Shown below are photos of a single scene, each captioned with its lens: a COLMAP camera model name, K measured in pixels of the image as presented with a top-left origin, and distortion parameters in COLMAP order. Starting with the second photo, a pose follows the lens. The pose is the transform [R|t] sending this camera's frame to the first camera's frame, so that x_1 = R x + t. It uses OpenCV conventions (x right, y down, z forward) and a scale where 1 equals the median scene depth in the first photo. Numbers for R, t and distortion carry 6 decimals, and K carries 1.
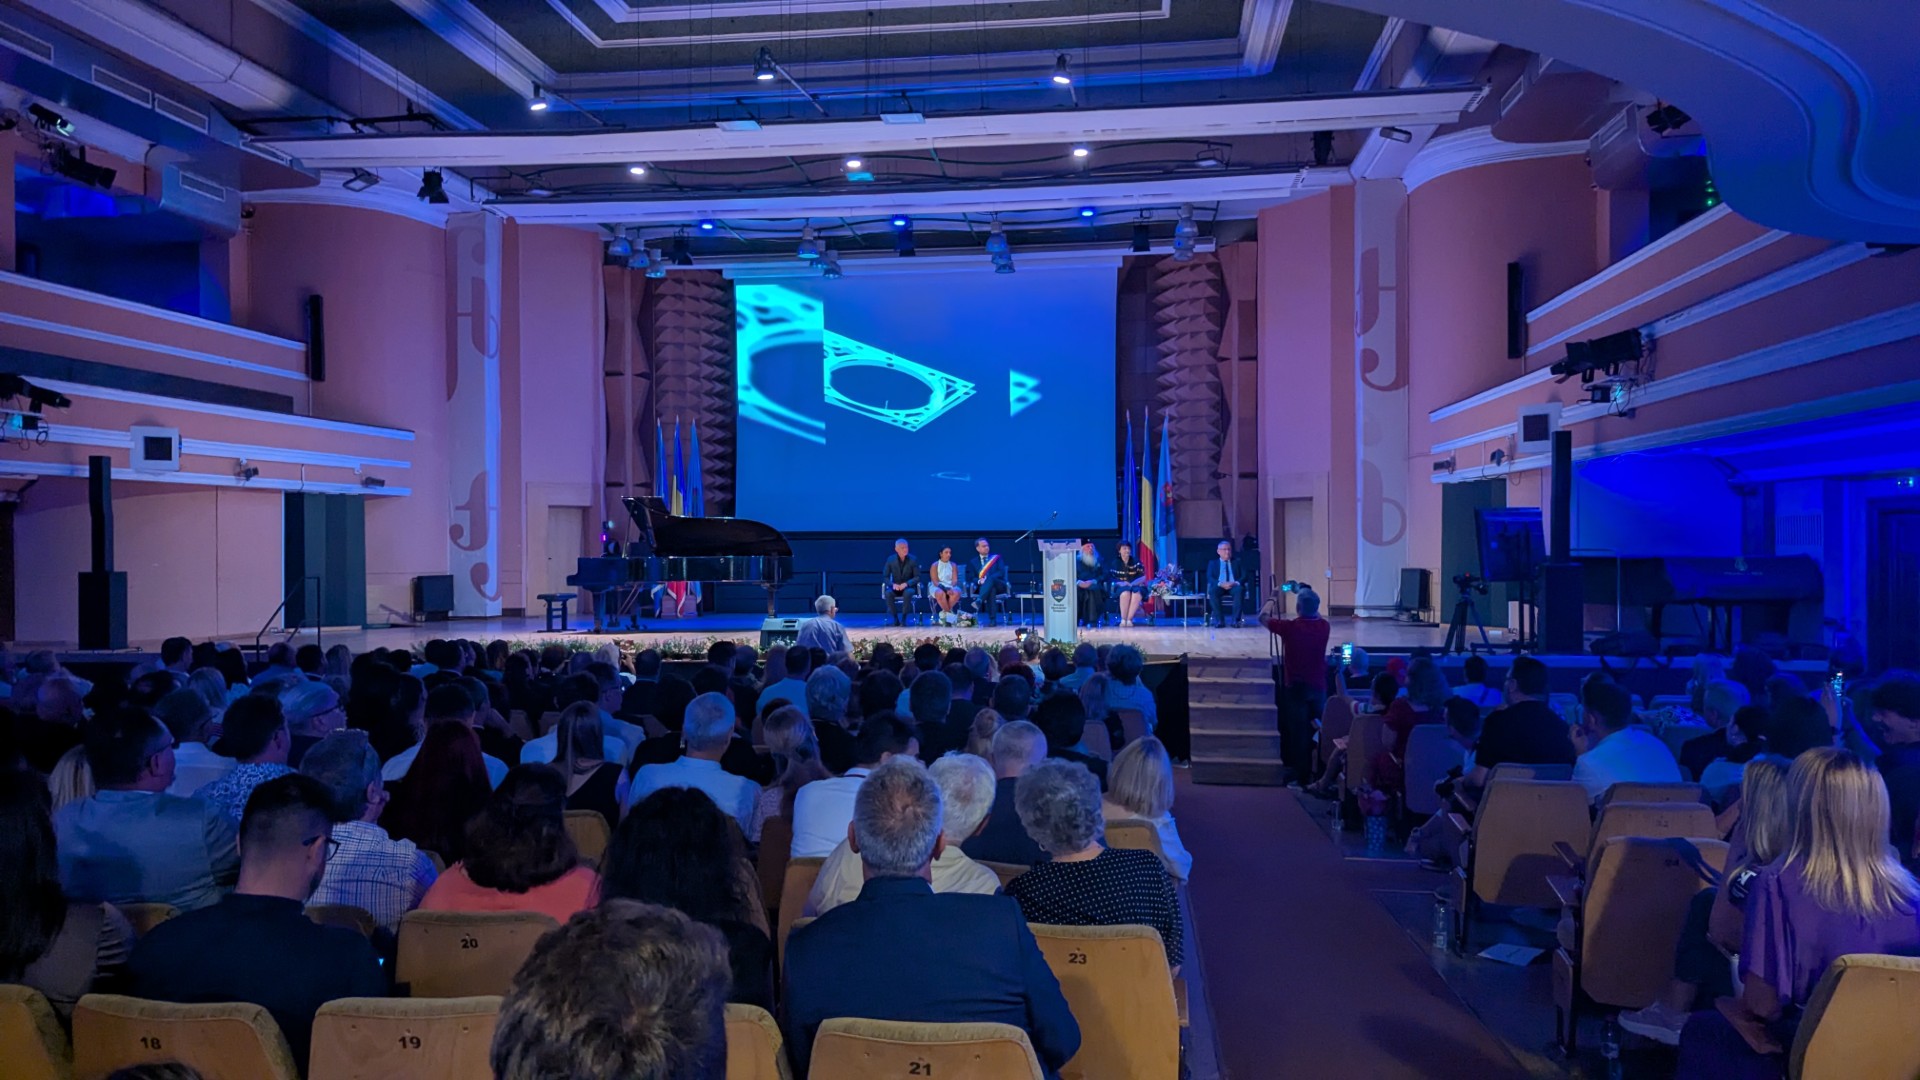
lens RADIAL K [[1390.4, 0, 960.0], [0, 1390.4, 540.0], [0, 0, 1]] dist [0.041408, 0.000865]
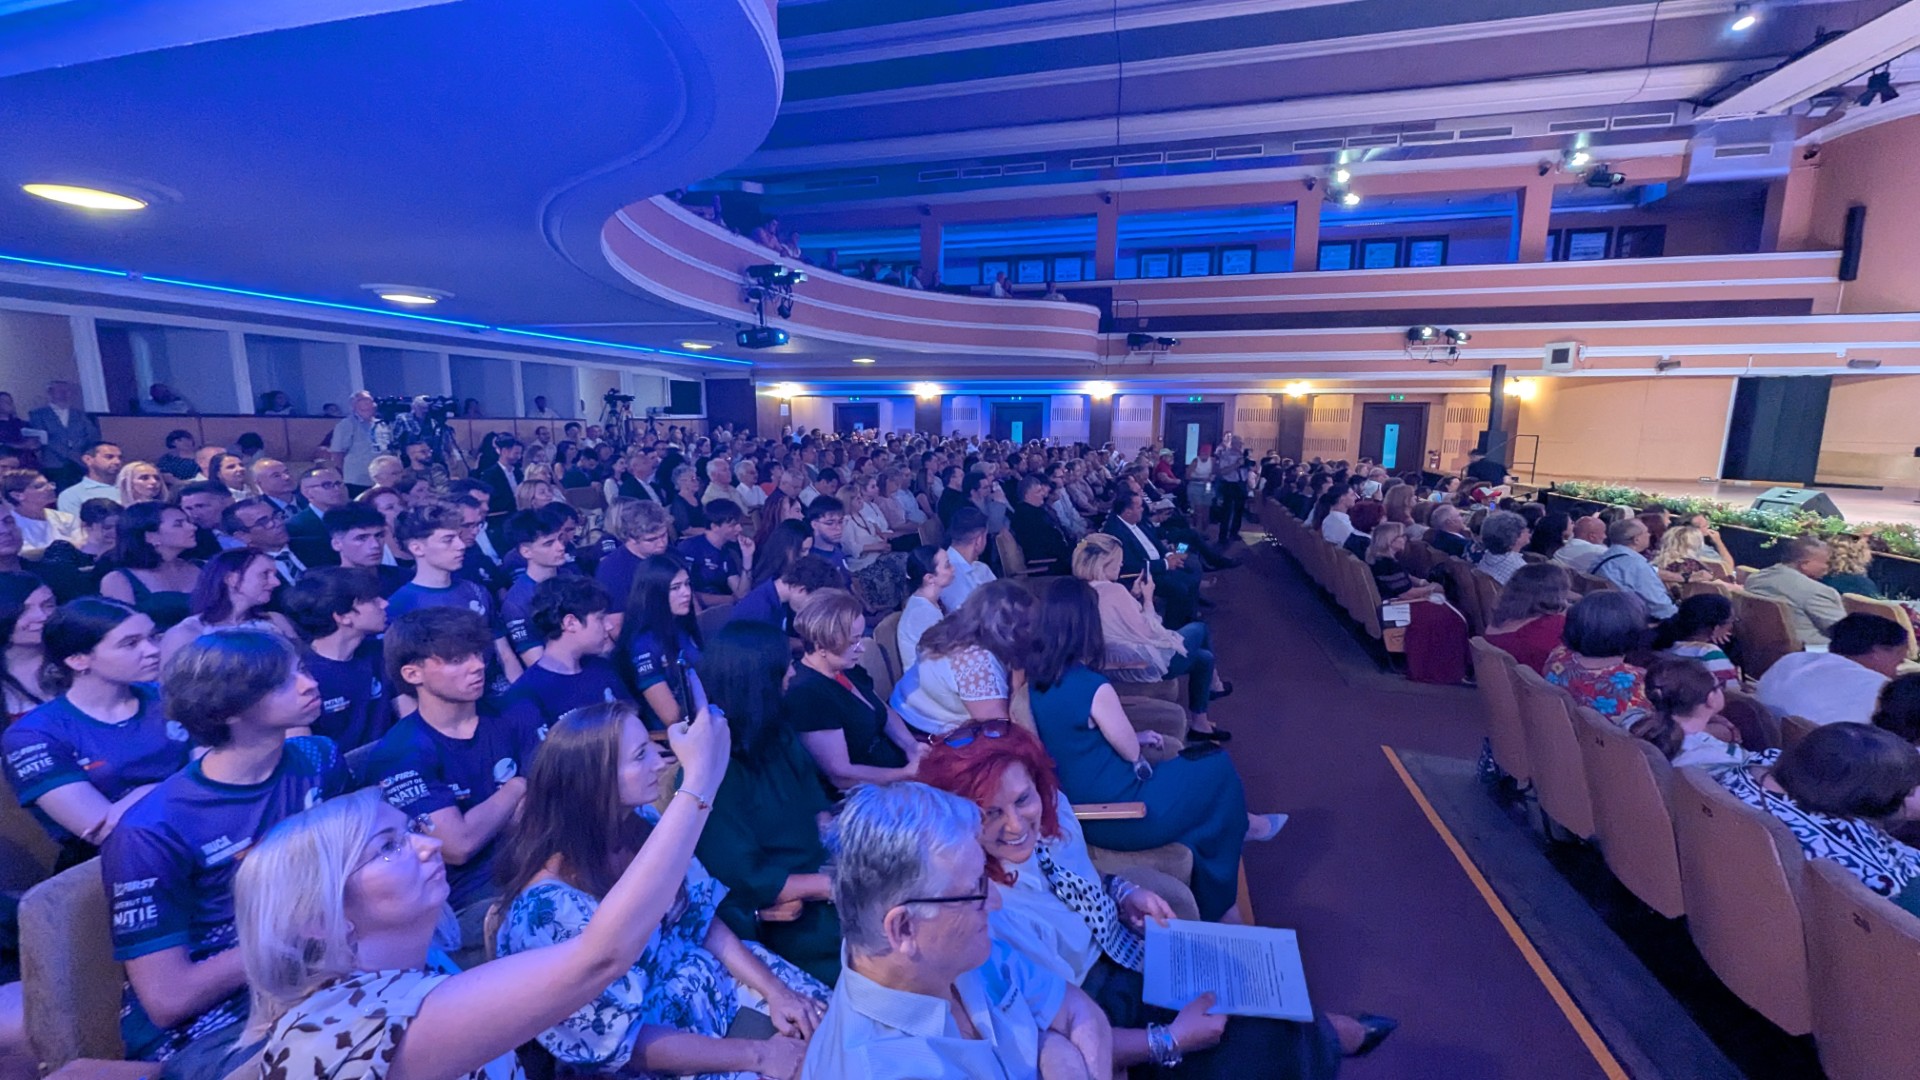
lens RADIAL K [[751.7, 0, 960.0], [0, 751.7, 540.0], [0, 0, 1]] dist [0.007883, -0.000031]
pose [[-0.125293, 0.164605, -0.978370, 0.342676], [-0.007778, 0.985947, 0.166876, 0.003613], [0.992089, 0.028518, -0.122251, 0.353057]]
